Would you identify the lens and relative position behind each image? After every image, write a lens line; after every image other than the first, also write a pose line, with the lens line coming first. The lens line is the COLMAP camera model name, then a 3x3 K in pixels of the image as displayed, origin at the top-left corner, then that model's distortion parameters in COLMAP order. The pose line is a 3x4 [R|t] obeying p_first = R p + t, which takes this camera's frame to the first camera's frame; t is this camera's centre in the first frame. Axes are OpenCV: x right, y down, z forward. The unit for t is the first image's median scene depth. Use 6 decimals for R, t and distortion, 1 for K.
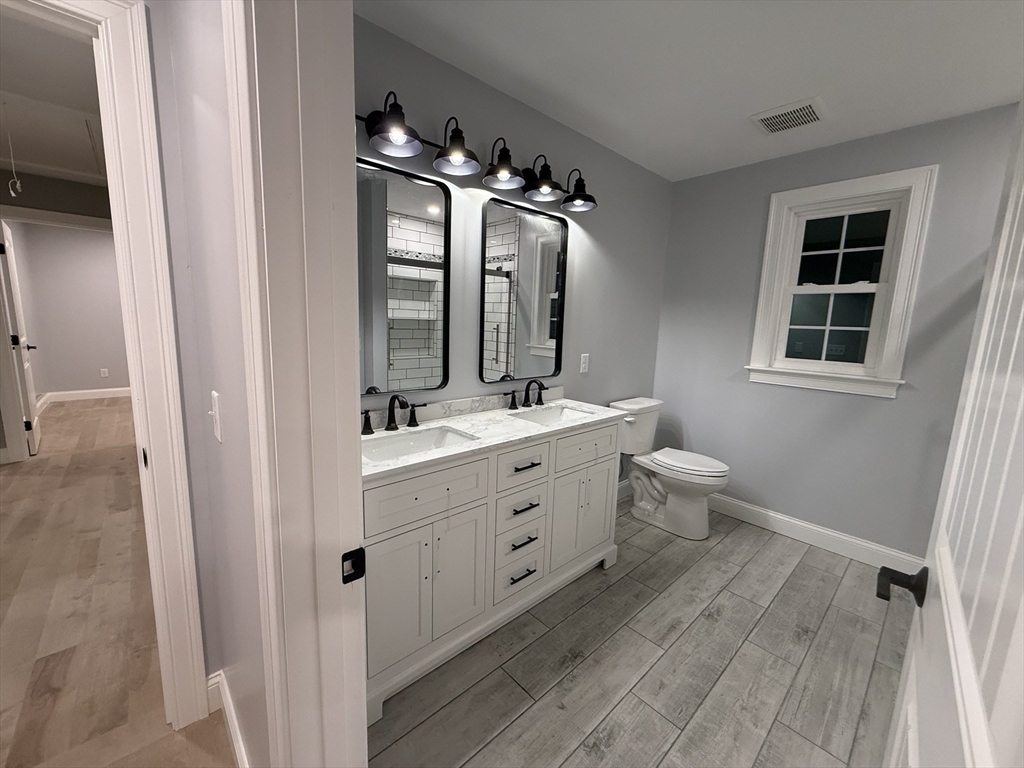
lens RADIAL K [[407.6, 0, 505.9], [0, 407.6, 382.5], [0, 0, 1]] dist [-0.001332, 0.000169]
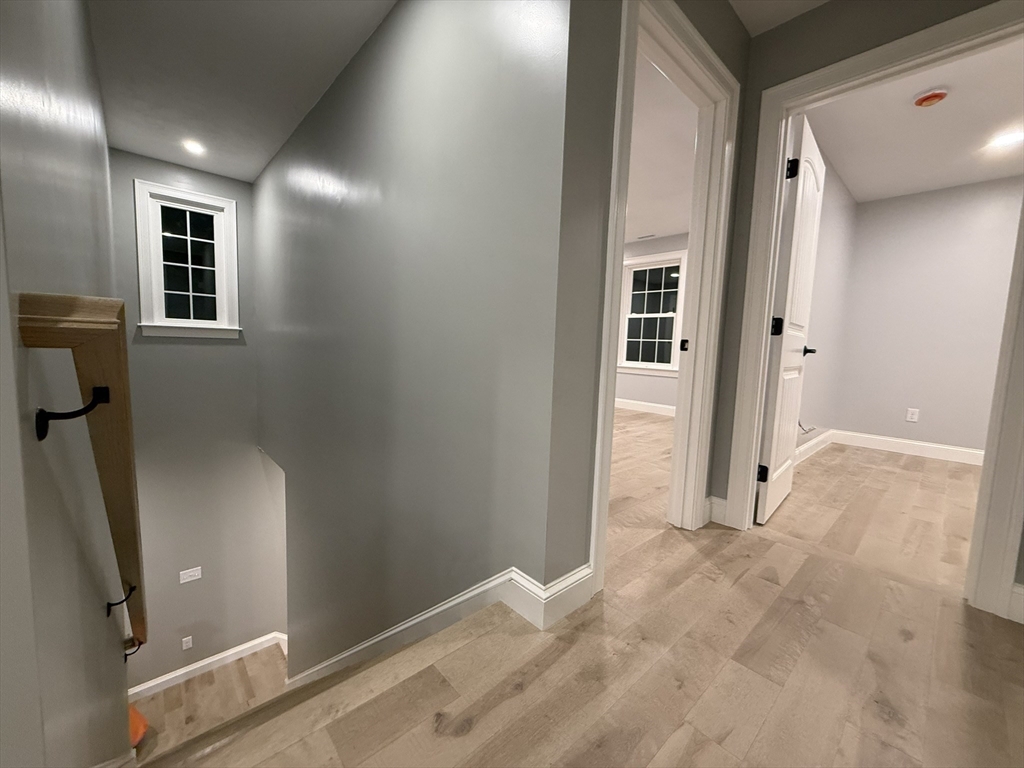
lens RADIAL K [[407.6, 0, 507.8], [0, 407.6, 382.3], [0, 0, 1]] dist [-0.001332, 0.000169]
pose [[0.001189, 0.065377, -0.997860, -0.610103], [-0.191664, 0.979376, 0.063937, 0.010481], [0.981460, 0.191178, 0.013695, 0.618134]]
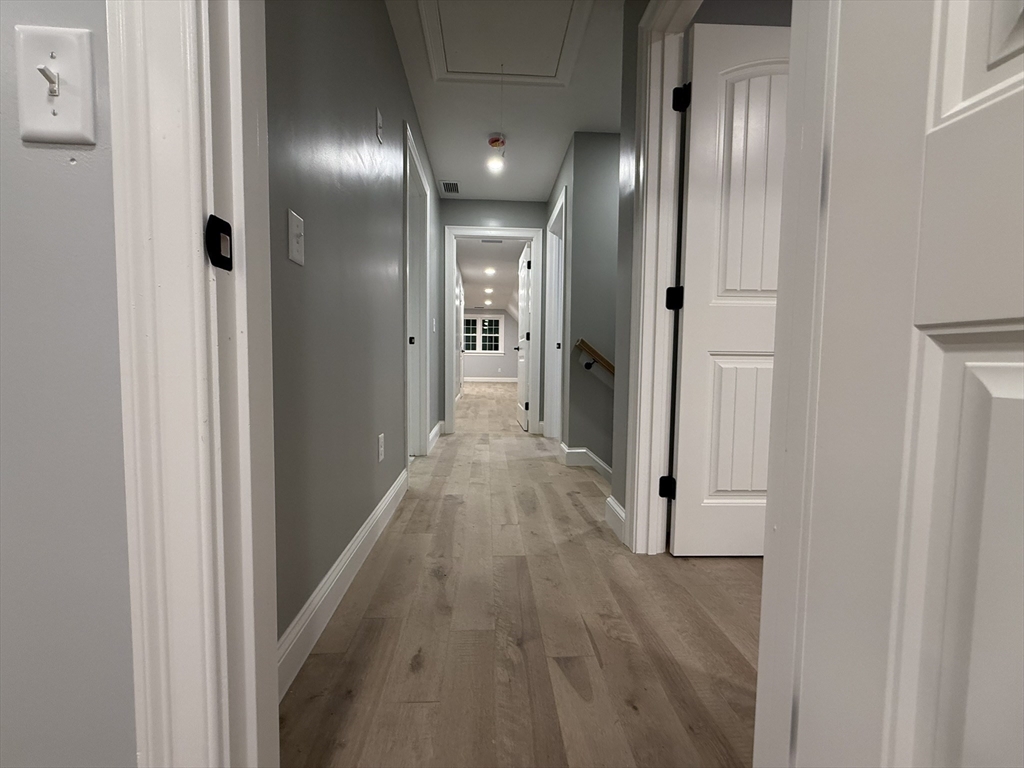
lens RADIAL K [[407.6, 0, 509.6], [0, 407.6, 382.9], [0, 0, 1]] dist [-0.001332, 0.000169]
pose [[-0.778174, -0.075916, 0.623444, -1.195082], [0.061657, 0.978638, 0.196127, -0.063434], [-0.625015, 0.191061, -0.756870, 1.175810]]
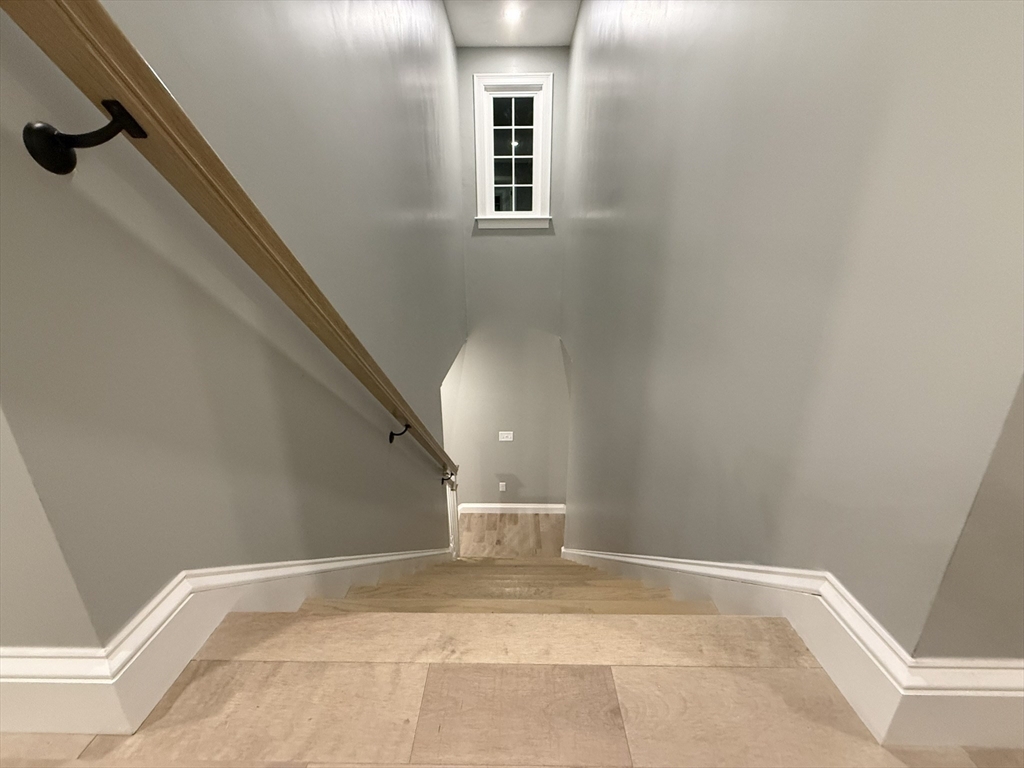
lens RADIAL K [[407.6, 0, 511.2], [0, 407.6, 382.9], [0, 0, 1]] dist [-0.001332, 0.000169]
pose [[-0.678754, 0.200781, -0.706385, -0.778695], [-0.130112, 0.913800, 0.384759, 0.078715], [0.722748, 0.353066, -0.594121, 0.637858]]
